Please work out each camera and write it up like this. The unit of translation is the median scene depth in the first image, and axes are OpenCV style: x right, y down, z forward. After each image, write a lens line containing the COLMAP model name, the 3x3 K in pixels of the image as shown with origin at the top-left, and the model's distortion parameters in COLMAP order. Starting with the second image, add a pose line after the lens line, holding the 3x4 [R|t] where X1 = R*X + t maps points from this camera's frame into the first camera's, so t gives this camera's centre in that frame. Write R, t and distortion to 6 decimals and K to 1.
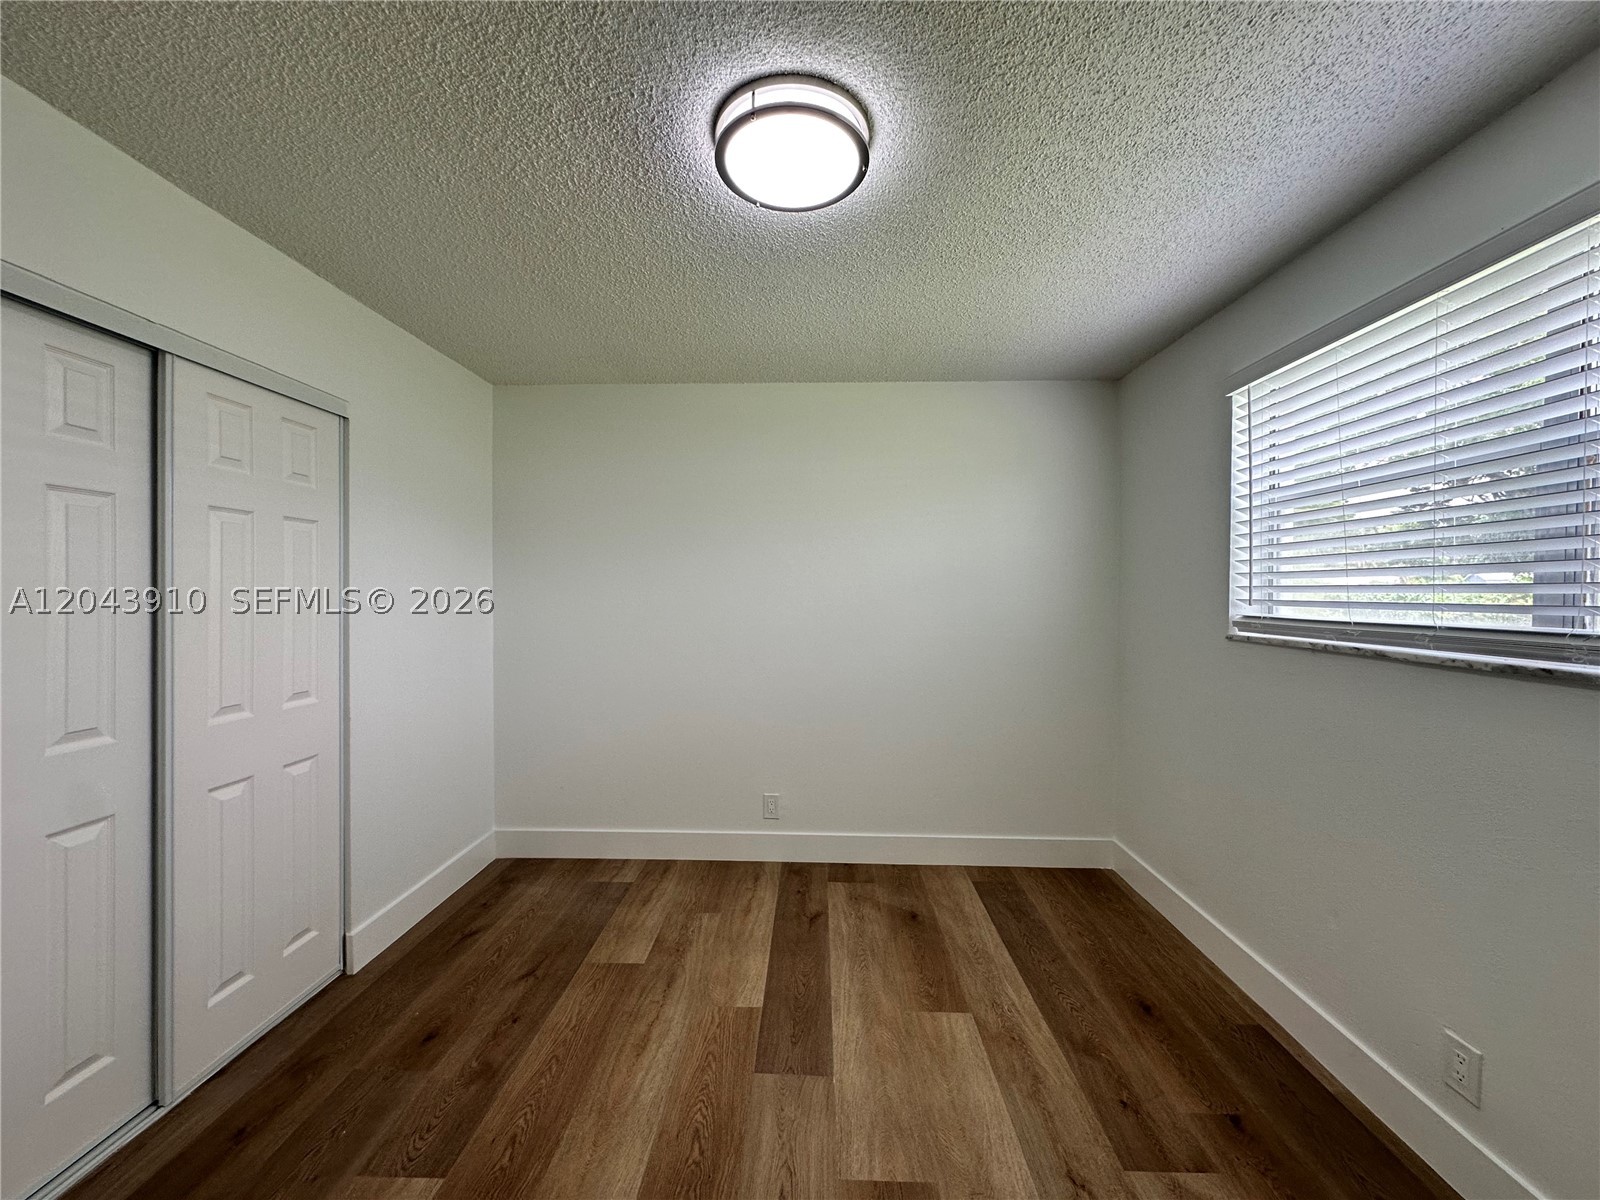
lens RADIAL K [[639.5, 0, 799.5], [0, 639.5, 599.1], [0, 0, 1]] dist [-0.002358, 0.000772]
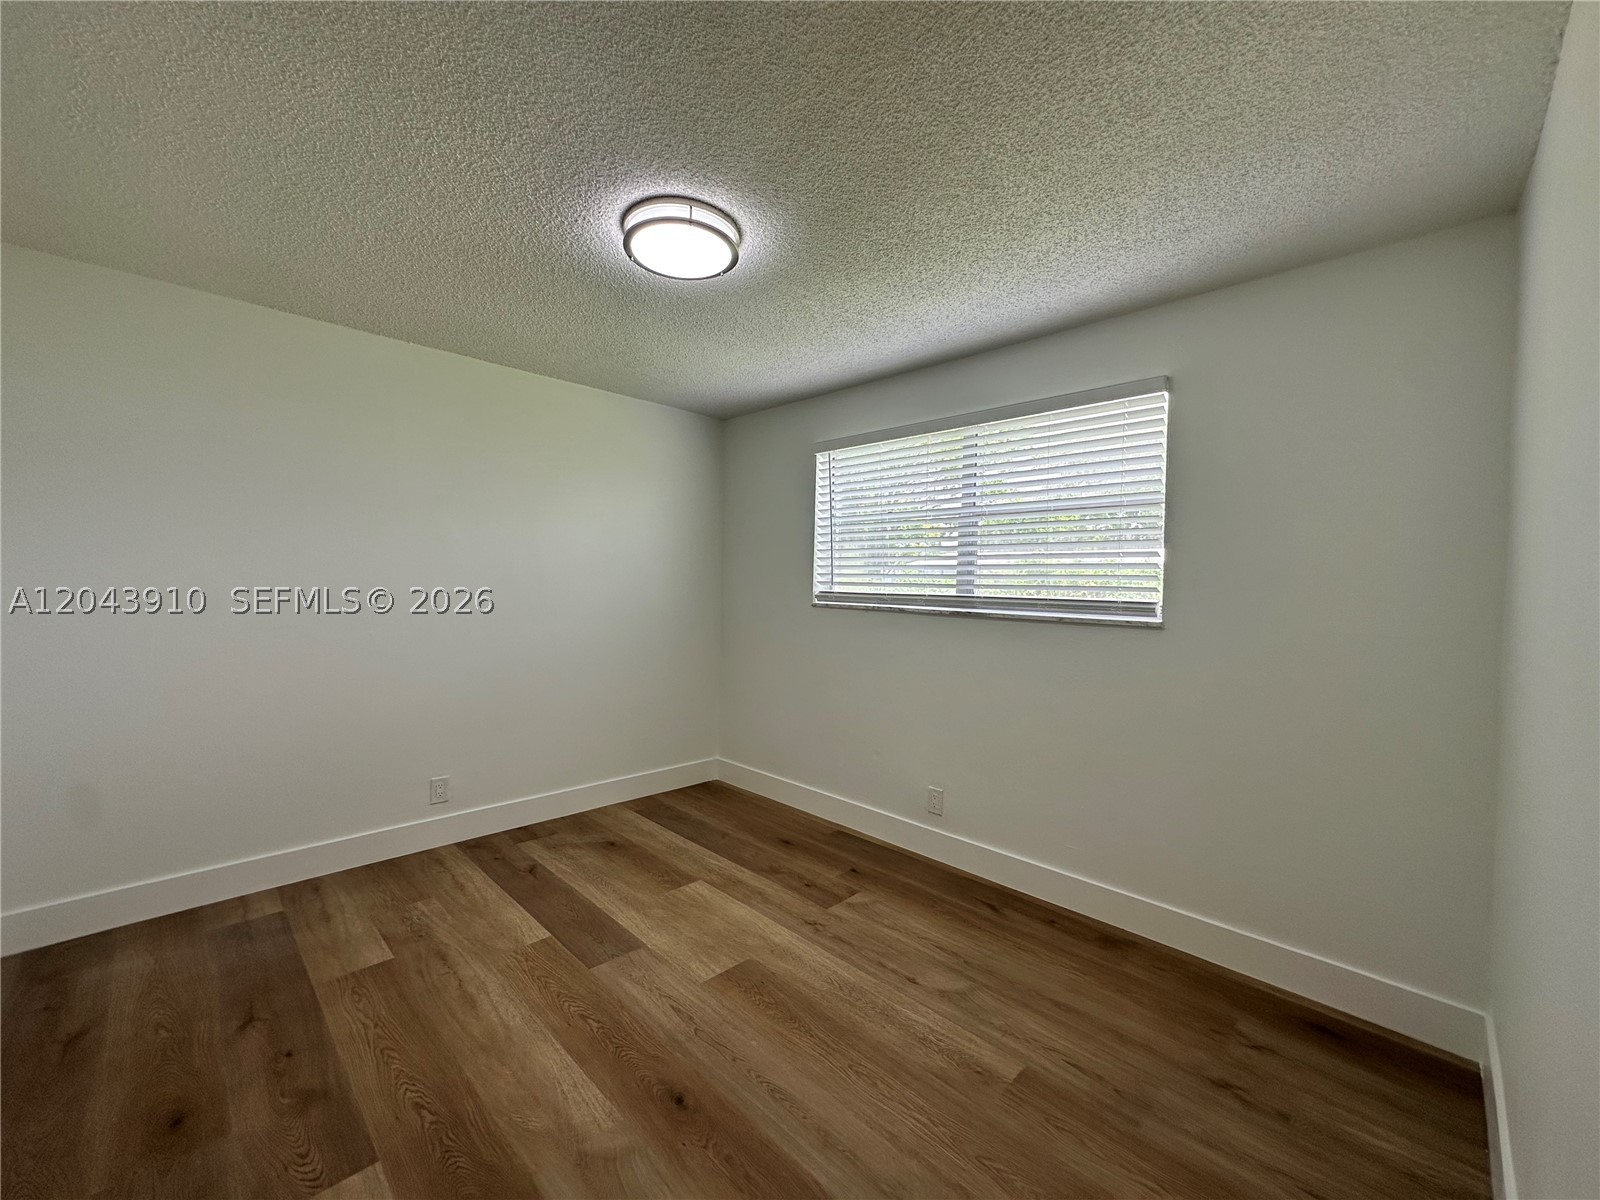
lens RADIAL K [[639.5, 0, 799.5], [0, 639.5, 599.1], [0, 0, 1]] dist [-0.002358, 0.000772]
pose [[0.684670, -0.005416, 0.728833, -0.549962], [-0.010830, 0.999786, 0.017604, 0.017980], [-0.728773, -0.019946, 0.684465, -0.077550]]
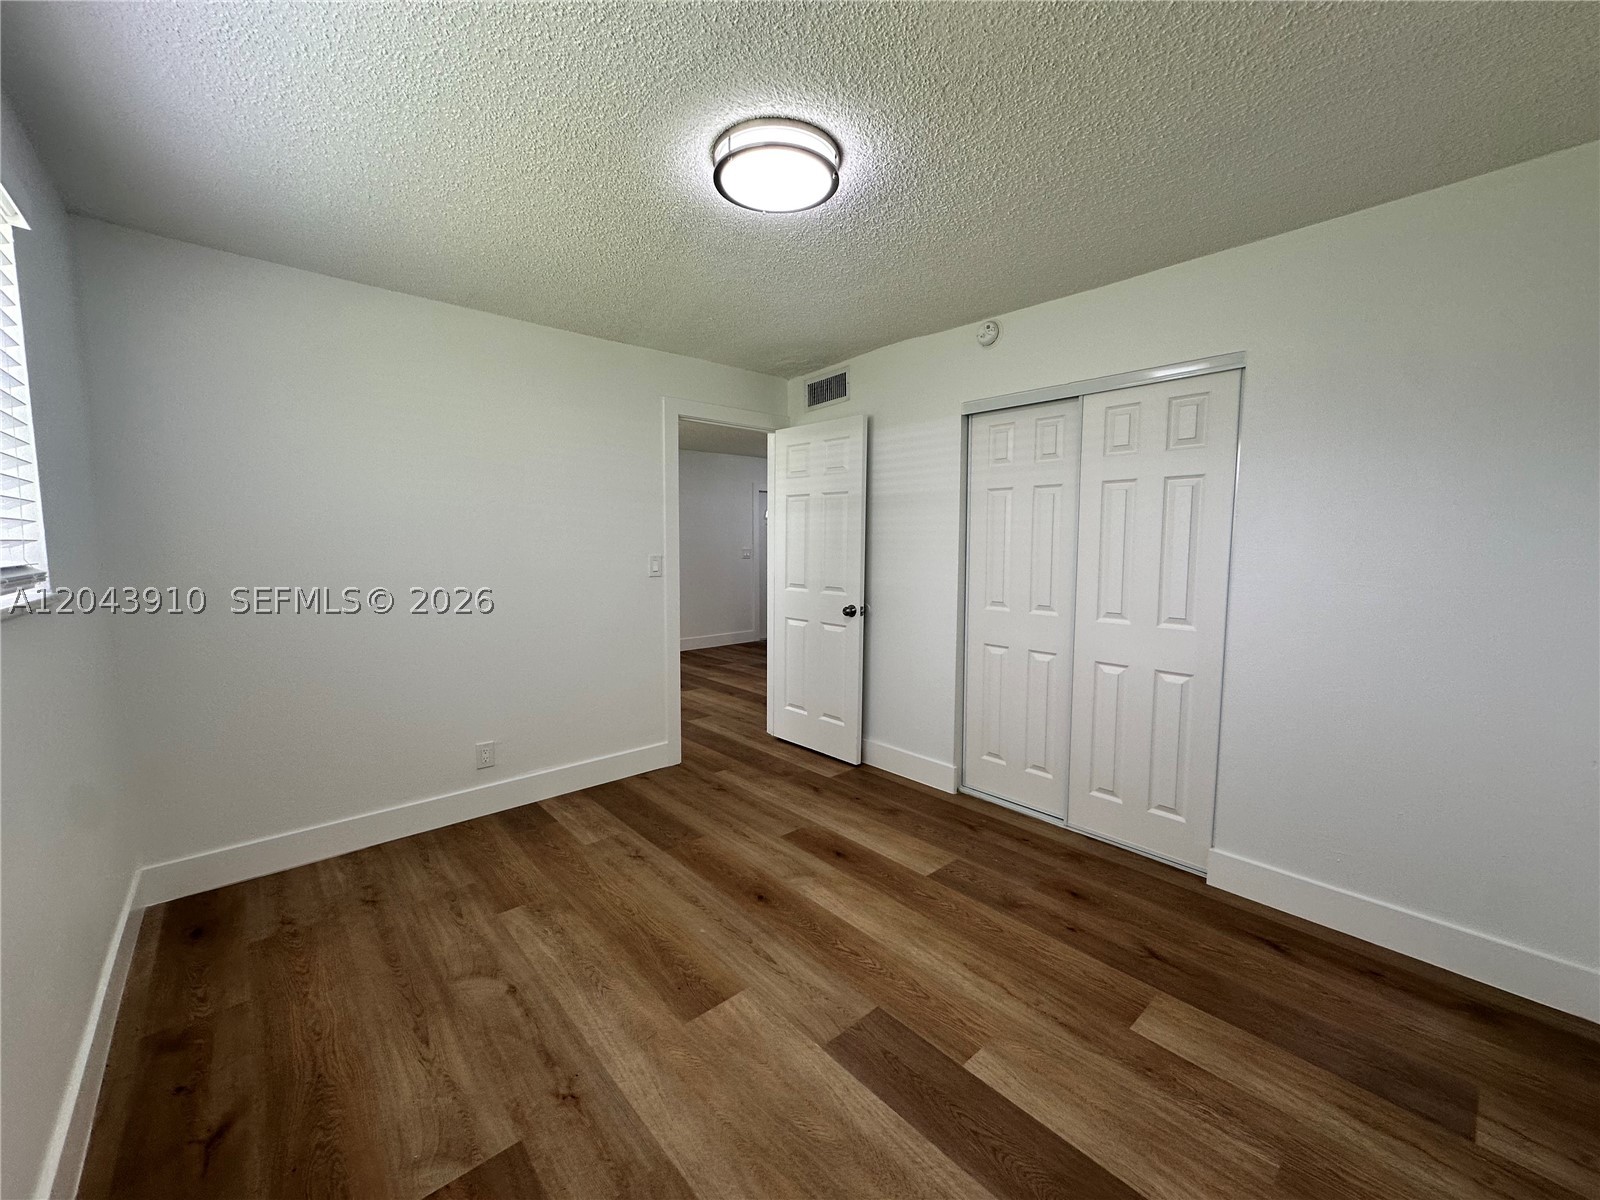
lens RADIAL K [[639.5, 0, 799.5], [0, 639.5, 599.1], [0, 0, 1]] dist [-0.002358, 0.000772]
pose [[-0.729938, 0.060167, -0.680860, 0.555093], [-0.010716, 0.994988, 0.099415, -0.004903], [0.683430, 0.079863, -0.725635, 1.315708]]
